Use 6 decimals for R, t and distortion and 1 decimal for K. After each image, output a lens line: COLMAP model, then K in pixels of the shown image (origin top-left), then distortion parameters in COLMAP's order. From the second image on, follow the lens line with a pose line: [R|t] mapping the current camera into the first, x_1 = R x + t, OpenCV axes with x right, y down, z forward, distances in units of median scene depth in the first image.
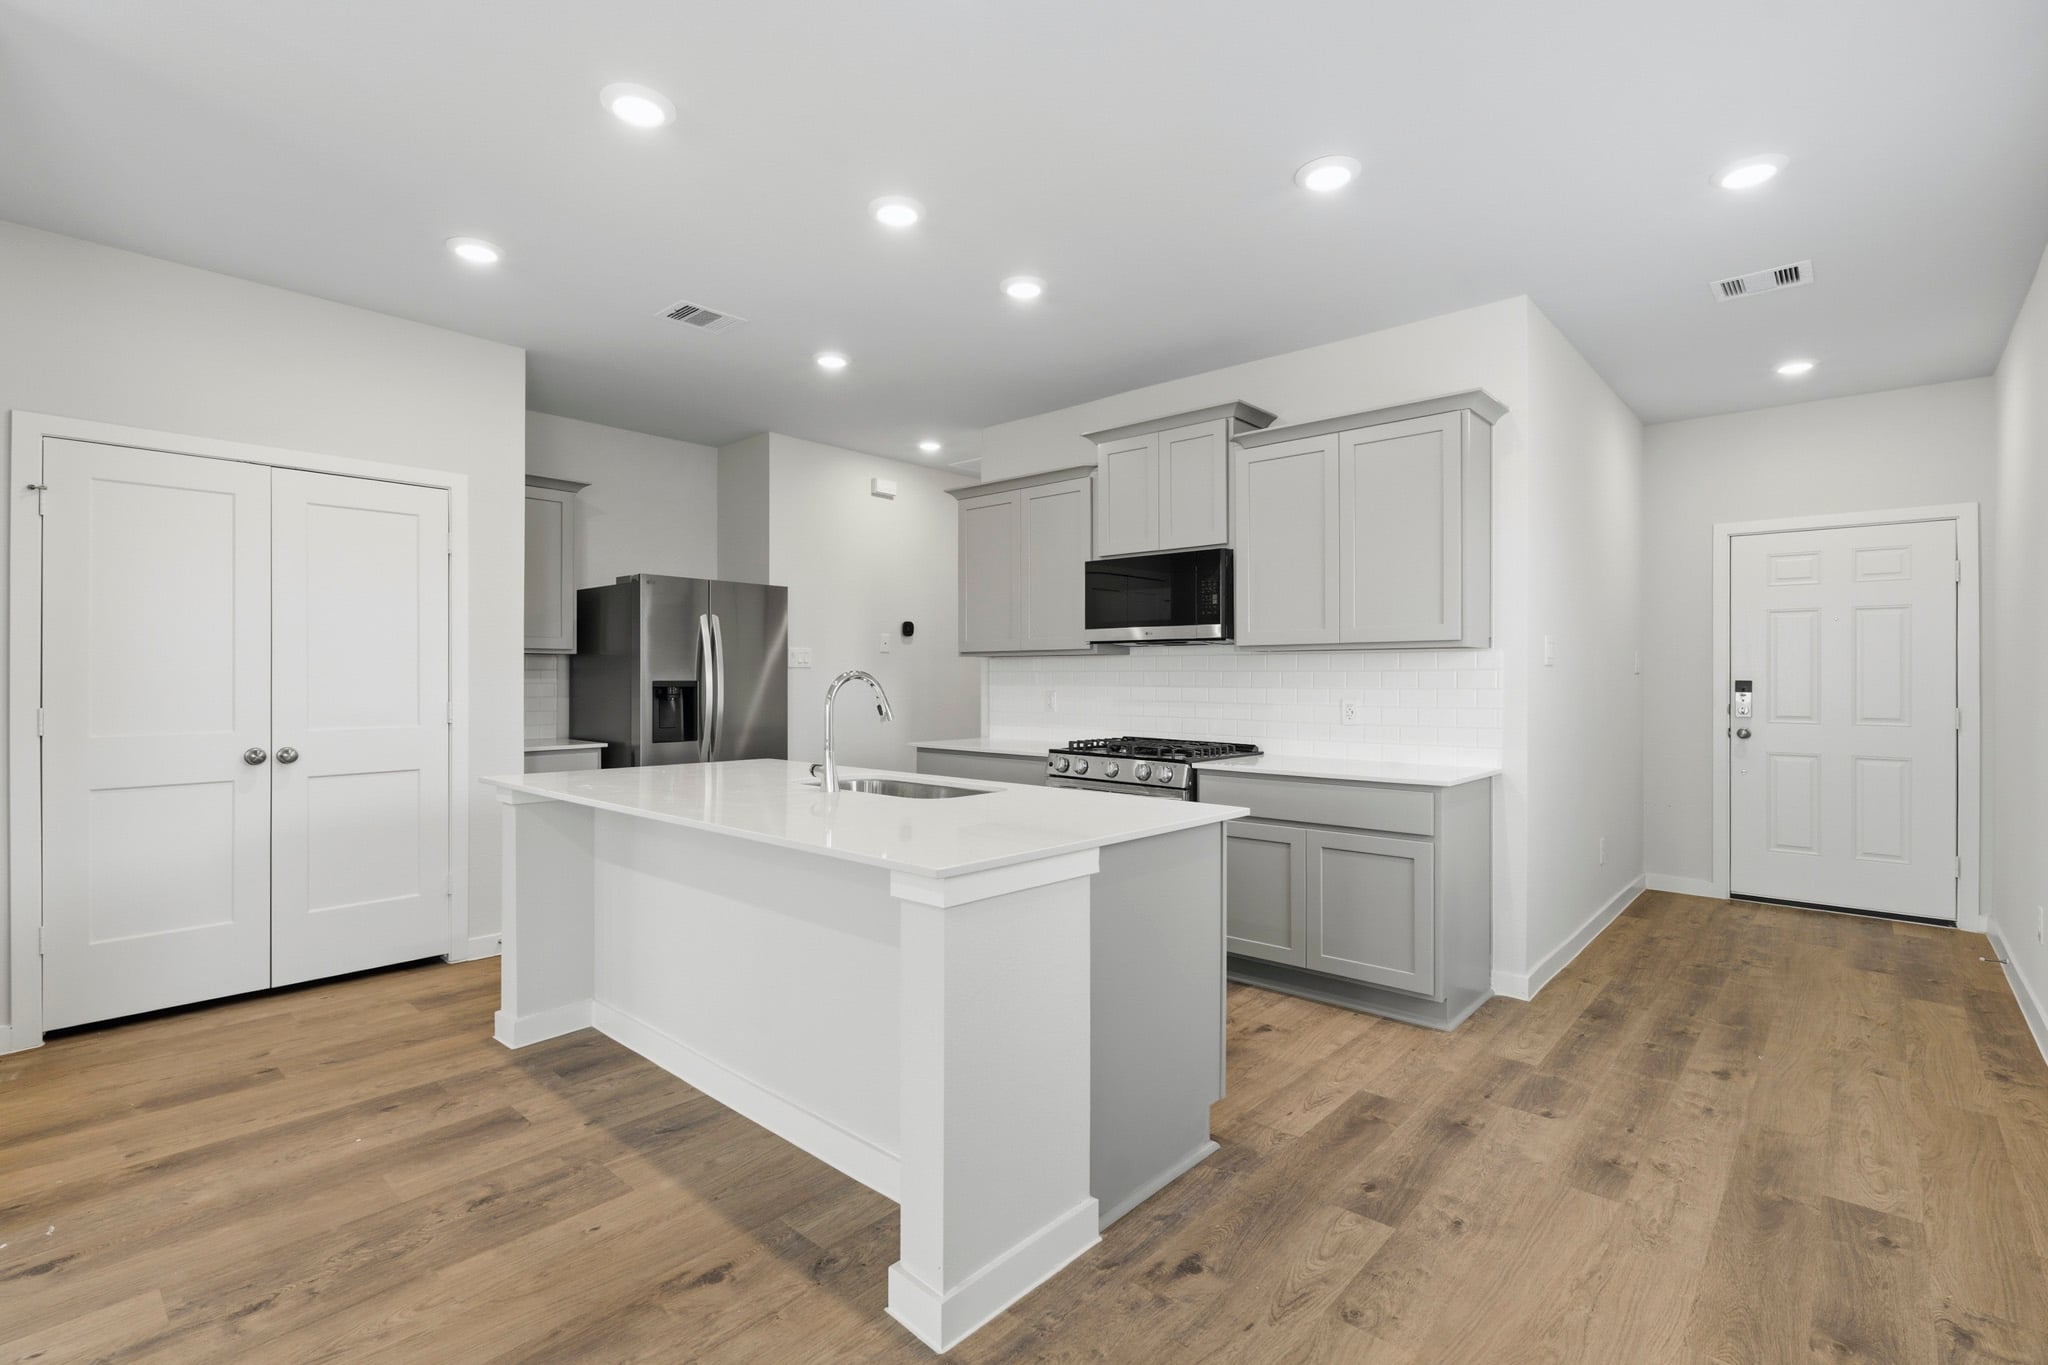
lens RADIAL K [[937.6, 0, 1027.2], [0, 937.6, 676.6], [0, 0, 1]] dist [0.001615, -0.000025]
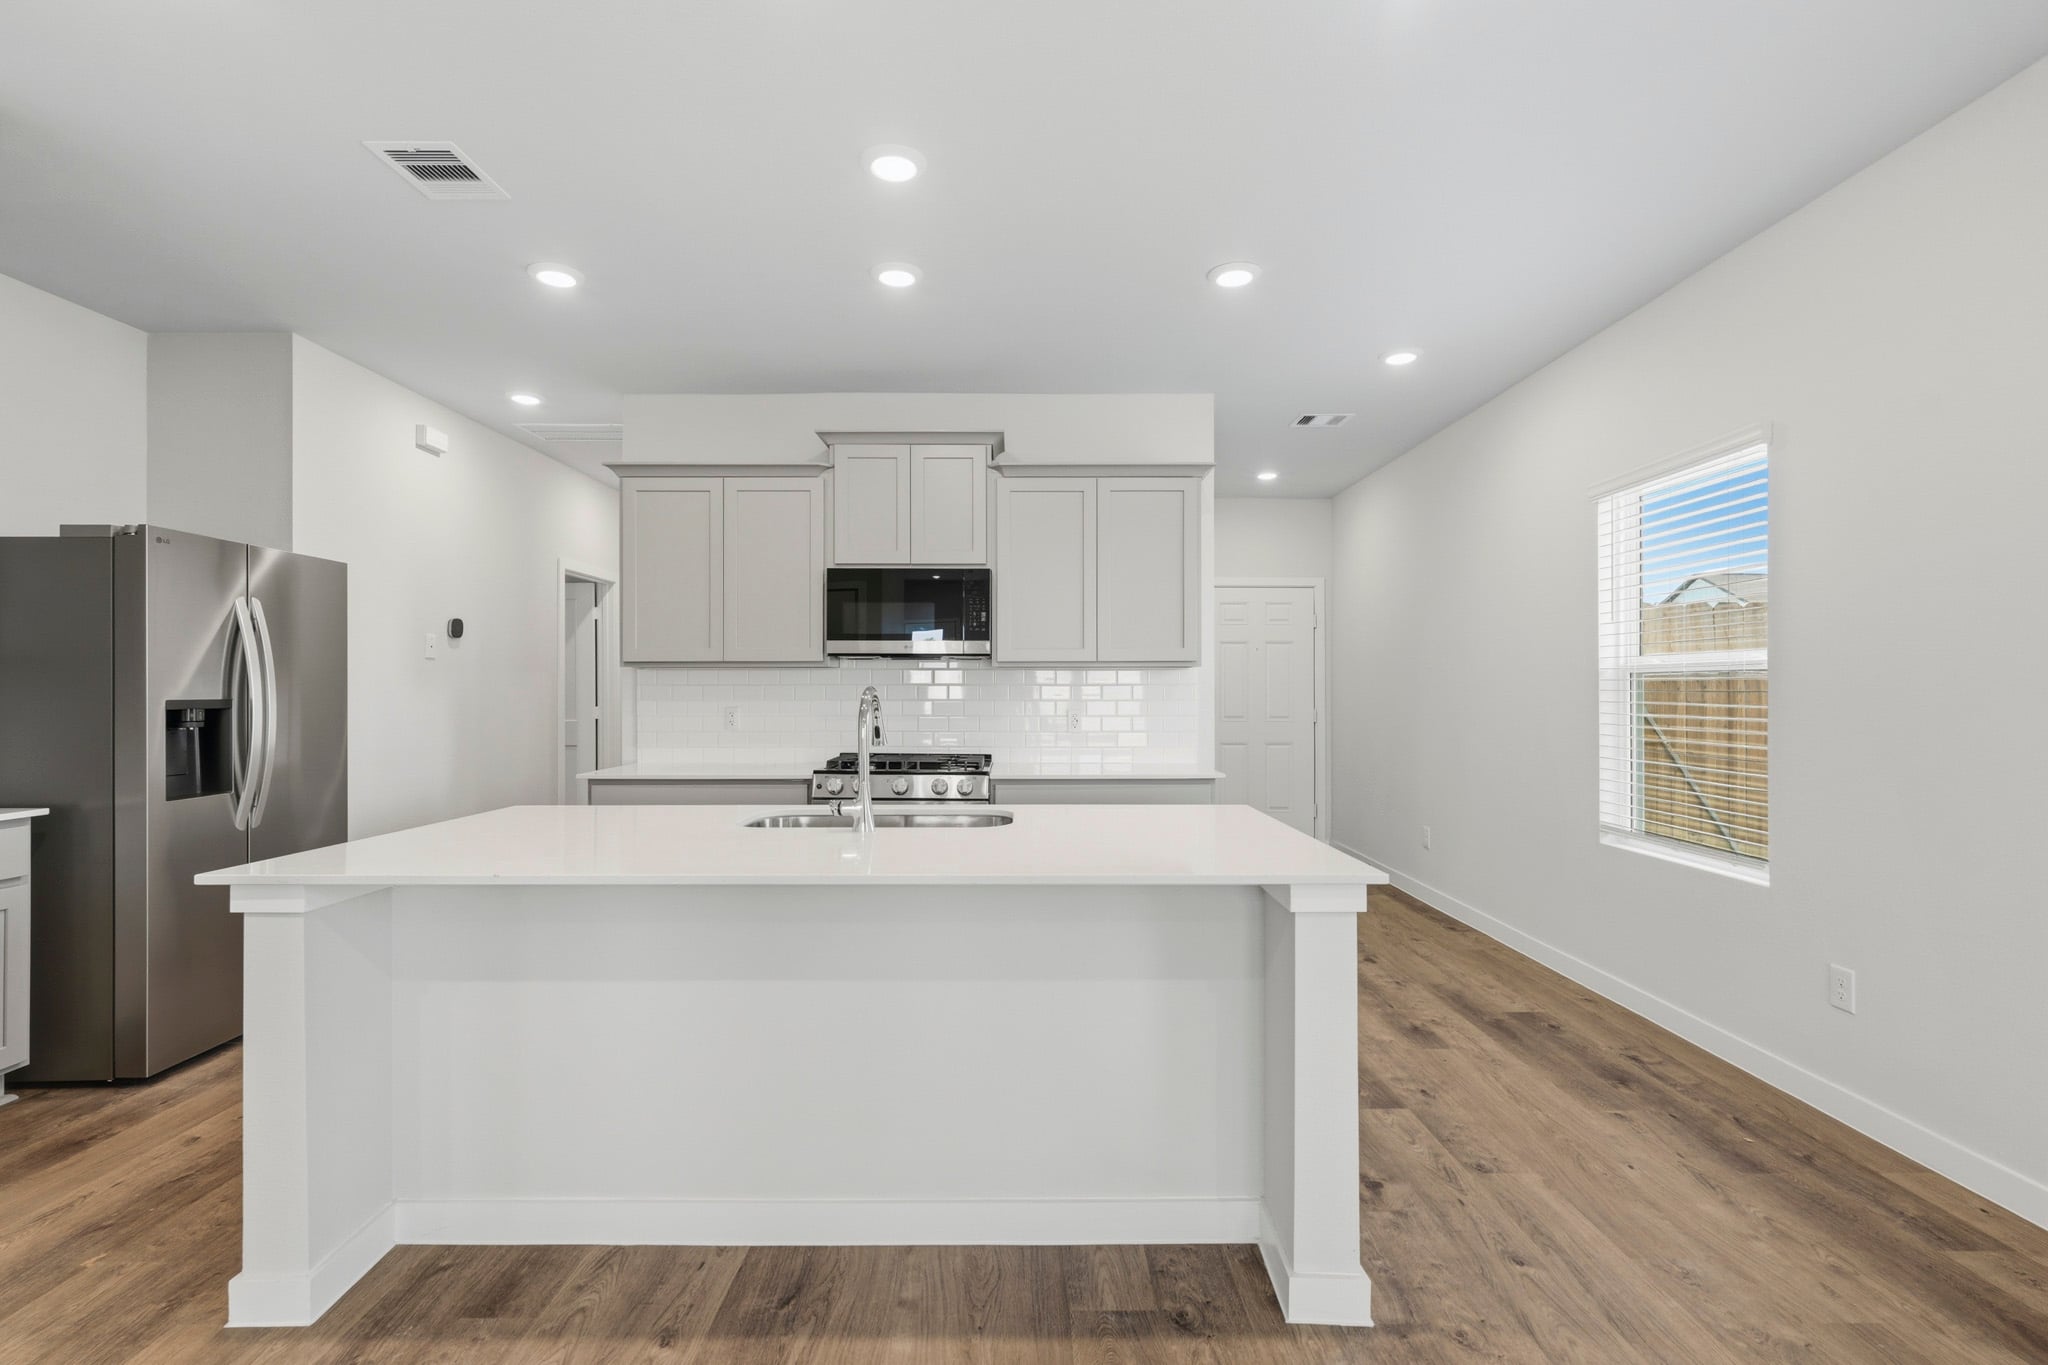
lens RADIAL K [[932.2, 0, 1019.3], [0, 932.2, 684.7], [0, 0, 1]] dist [0.002089, 0.000748]
pose [[0.744550, -0.000044, 0.667567, -0.528401], [0.000757, 0.999999, -0.000778, -0.006732], [-0.667567, 0.001085, 0.744549, 0.224590]]
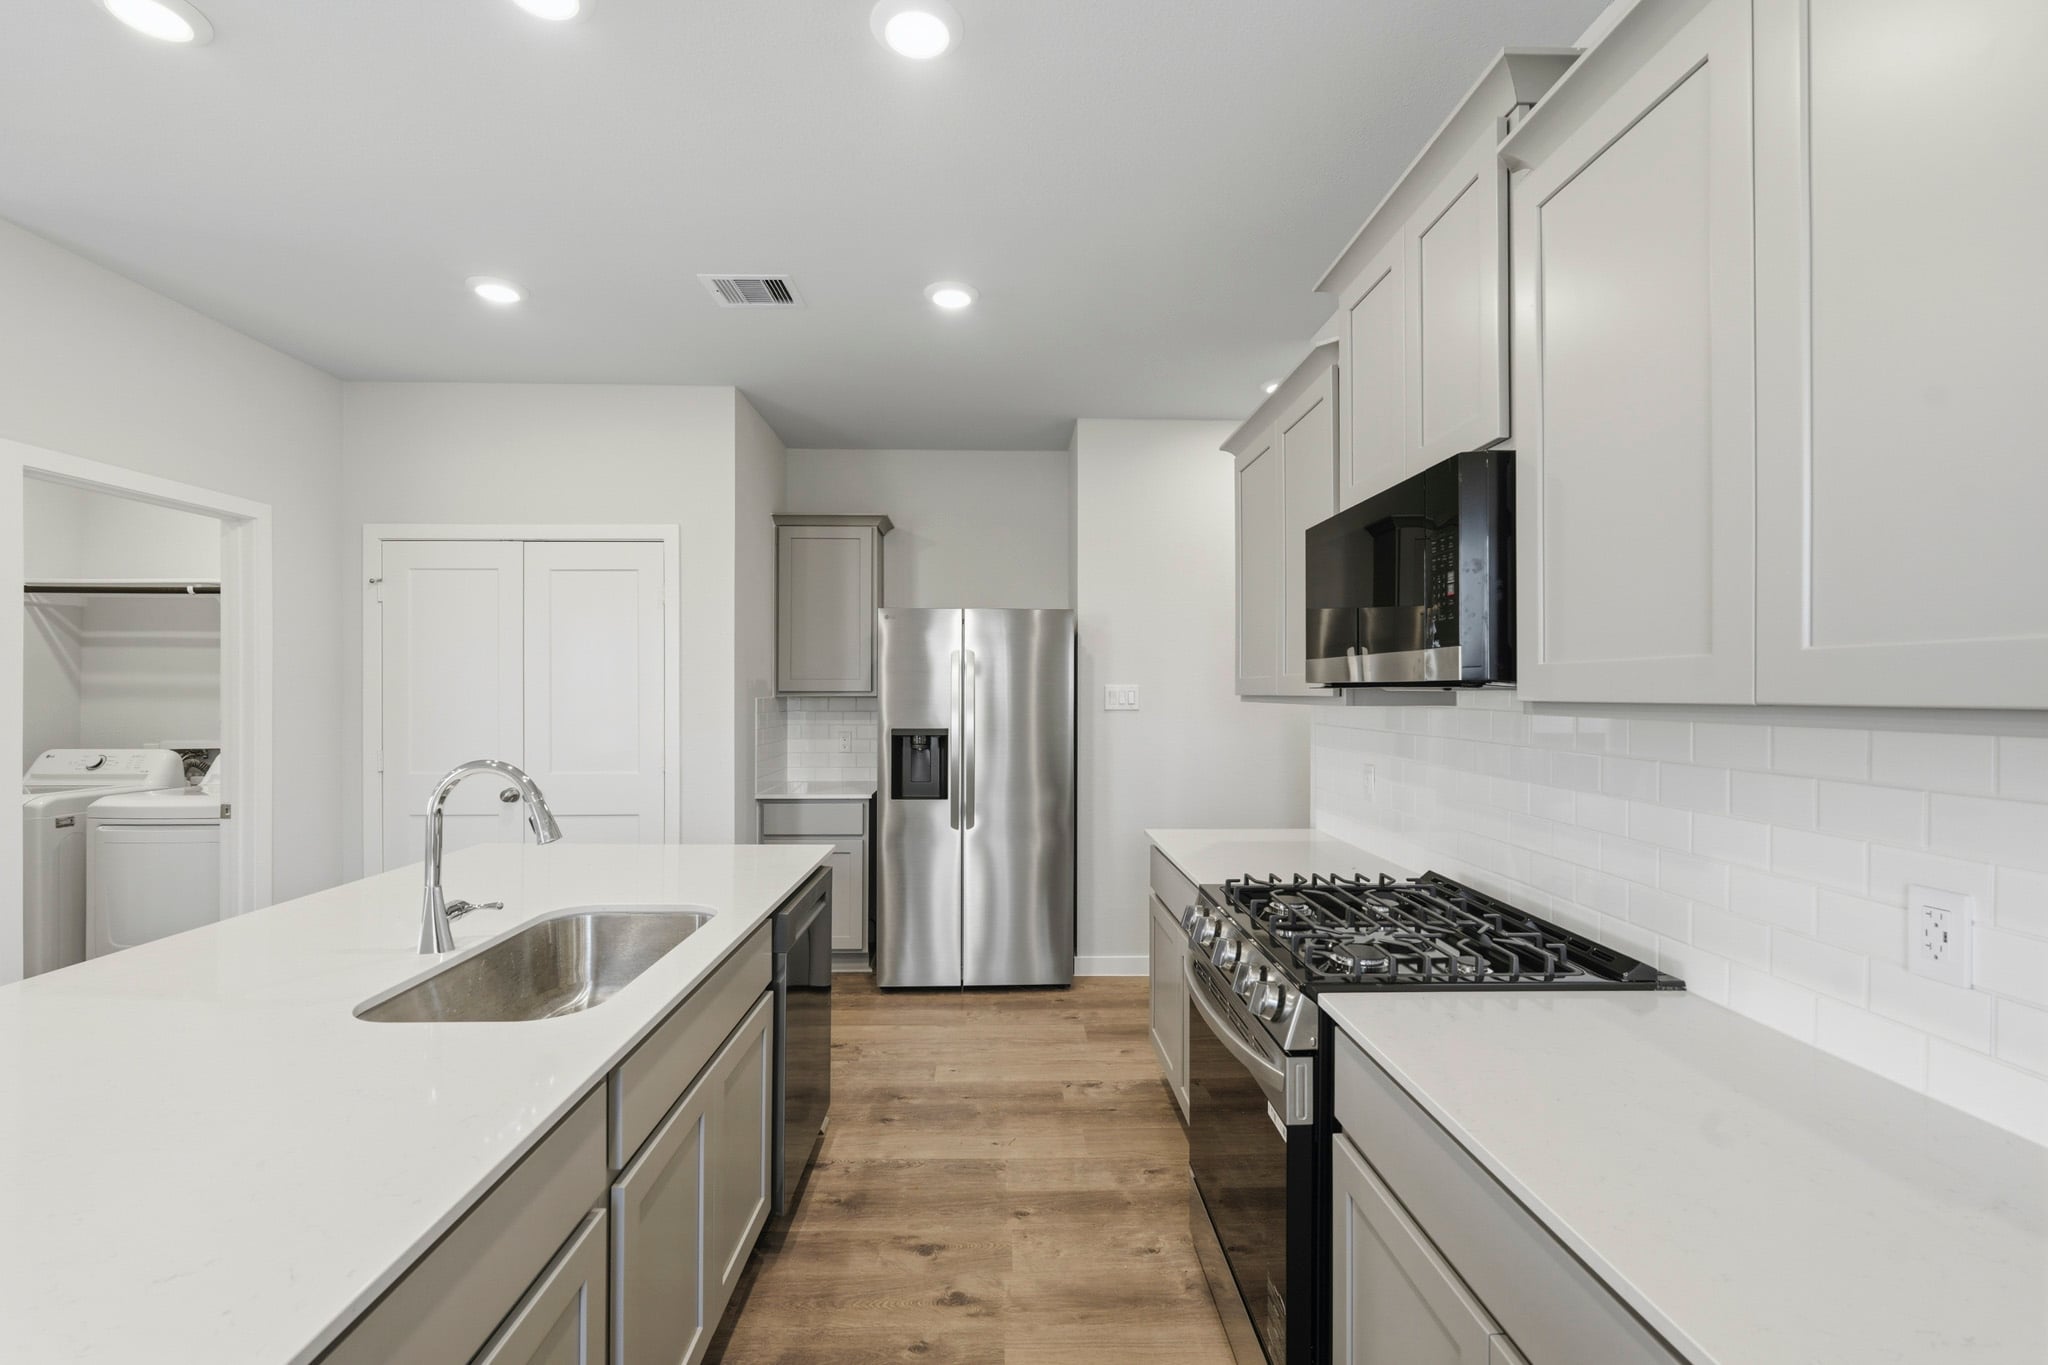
lens RADIAL K [[903.5, 0, 1026.6], [0, 903.5, 676.8], [0, 0, 1]] dist [0.003391, 0.000879]
pose [[0.696794, -0.013137, -0.717151, 0.396579], [0.003562, 0.999883, -0.014856, -0.043268], [0.717262, 0.007797, 0.696760, 0.683891]]
